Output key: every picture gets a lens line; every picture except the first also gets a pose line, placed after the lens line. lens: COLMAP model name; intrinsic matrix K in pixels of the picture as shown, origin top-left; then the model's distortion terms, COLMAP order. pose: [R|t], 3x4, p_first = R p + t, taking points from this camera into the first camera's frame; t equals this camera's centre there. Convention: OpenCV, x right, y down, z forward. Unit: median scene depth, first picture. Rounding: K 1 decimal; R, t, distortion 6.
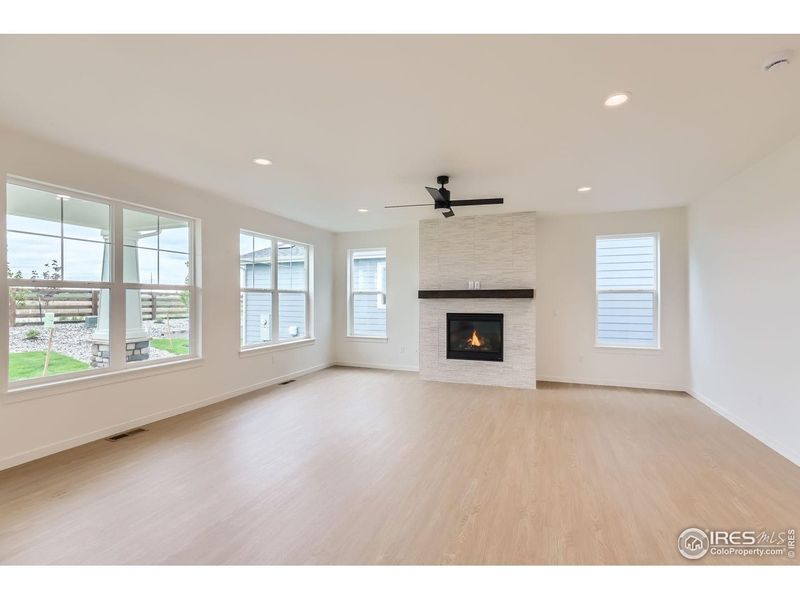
lens RADIAL K [[365.8, 0, 400.1], [0, 365.8, 297.0], [0, 0, 1]] dist [-0.005082, 0.003707]
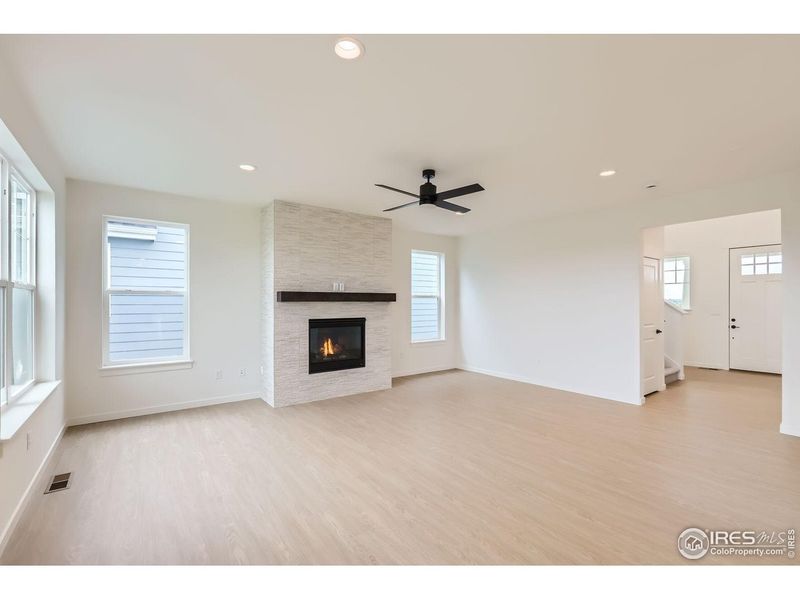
lens RADIAL K [[365.8, 0, 406.0], [0, 365.8, 304.9], [0, 0, 1]] dist [-0.005082, 0.003707]
pose [[0.519040, -0.003227, 0.854744, -0.489947], [-0.003062, 0.999979, 0.005634, 0.005945], [-0.854744, -0.005542, 0.519020, 0.395687]]
